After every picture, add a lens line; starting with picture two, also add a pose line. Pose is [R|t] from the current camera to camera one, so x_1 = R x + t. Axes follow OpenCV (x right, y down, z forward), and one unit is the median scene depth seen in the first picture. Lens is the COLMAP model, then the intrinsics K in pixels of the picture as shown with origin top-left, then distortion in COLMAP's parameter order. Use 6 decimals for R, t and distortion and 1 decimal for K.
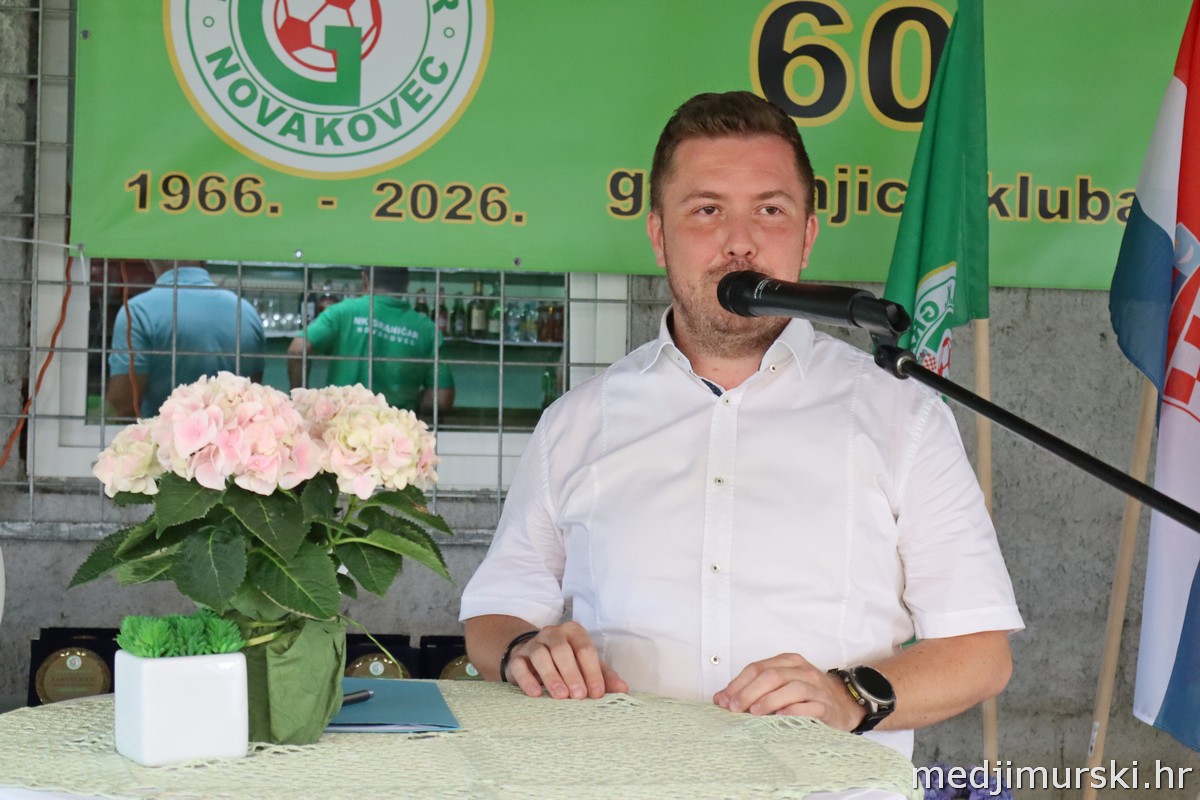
lens RADIAL K [[2271.3, 0, 717.7], [0, 2271.3, 400.1], [0, 0, 1]] dist [0.013087, 0.289191]
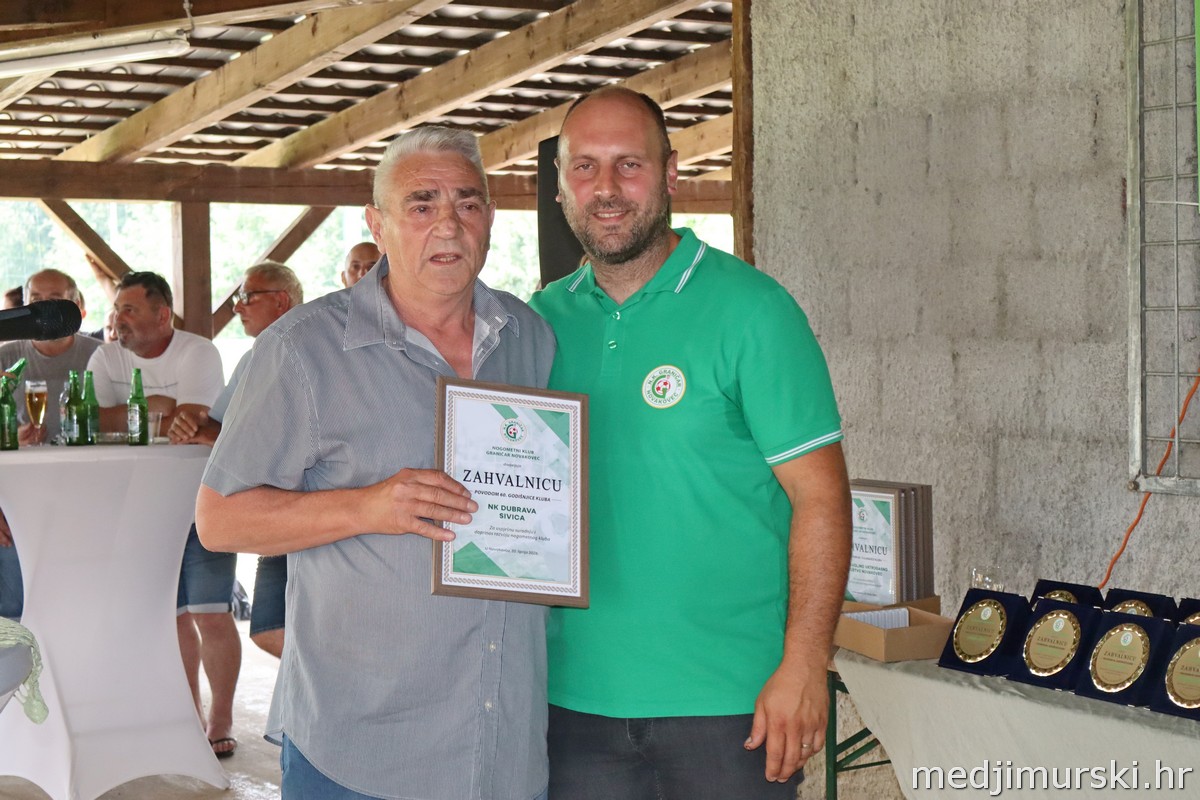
lens RADIAL K [[2230.2, 0, 600.0], [0, 2230.2, 400.0], [0, 0, 1]] dist [0.037489, -0.080235]
pose [[0.355713, 0.001999, -0.934593, 0.530156], [0.034668, 0.999281, 0.015332, -0.005605], [0.933952, -0.037854, 0.355388, 0.394893]]
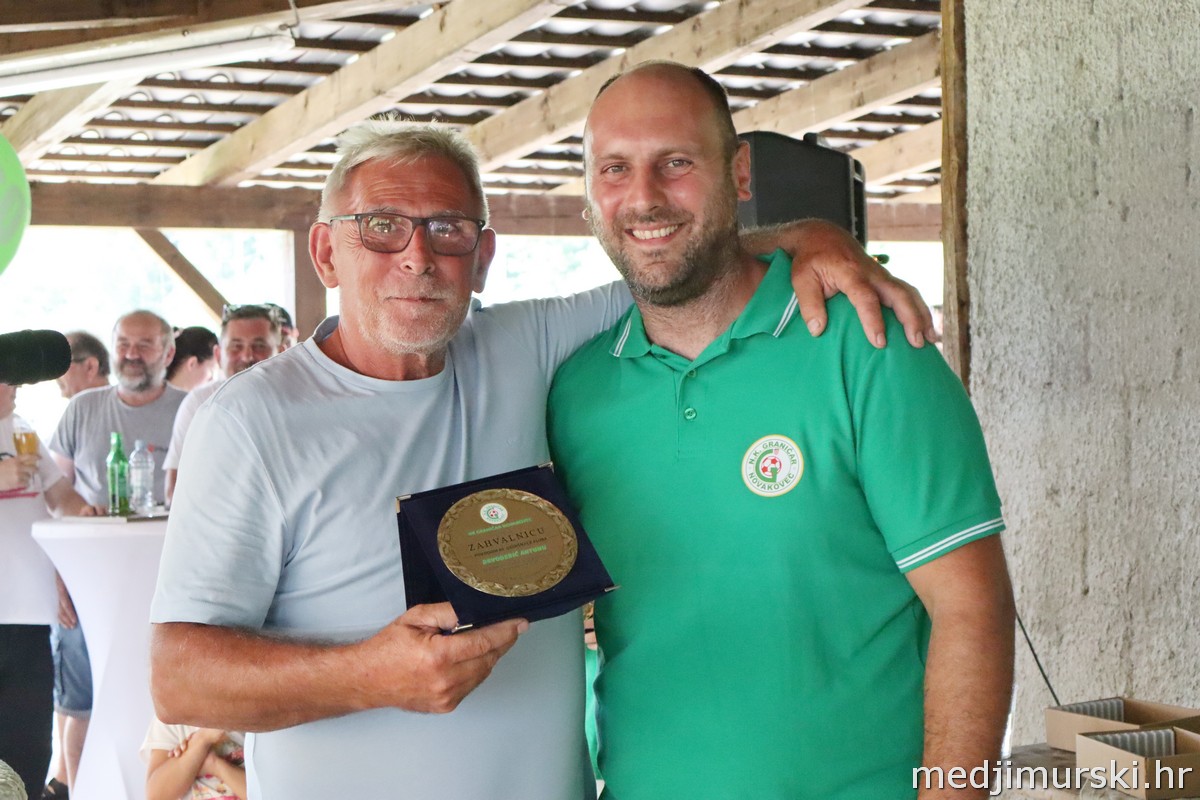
lens RADIAL K [[2469.7, 0, 600.0], [0, 2469.7, 400.0], [0, 0, 1]] dist [0.017987, -0.066051]
pose [[0.286870, -0.020255, -0.957755, 0.425874], [0.035205, 0.999324, -0.010590, -0.005914], [0.957322, -0.030680, 0.287389, 0.434586]]
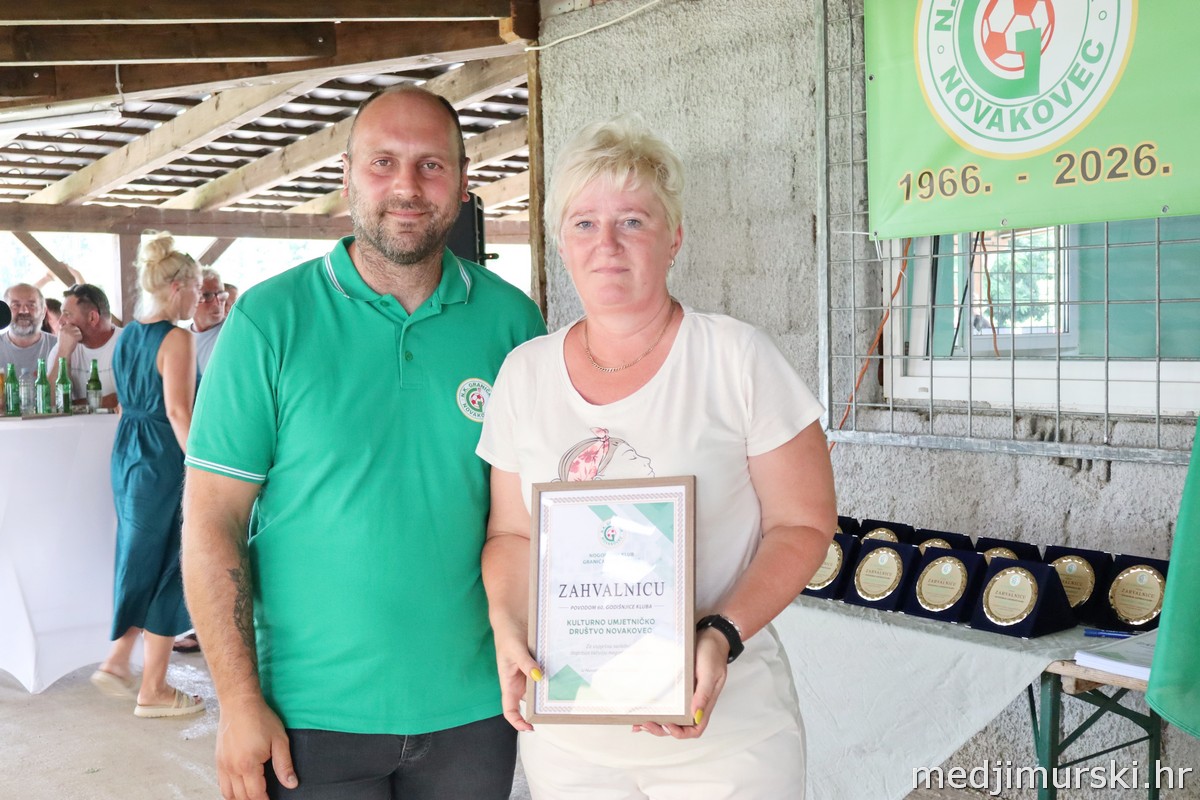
lens RADIAL K [[1540.3, 0, 611.0], [0, 1540.3, 400.9], [0, 0, 1]] dist [0.025674, -0.026617]
pose [[0.462374, 0.012422, -0.886598, 0.466765], [0.040779, 0.998546, 0.035258, -0.005213], [0.885747, -0.052457, 0.461195, 0.415581]]
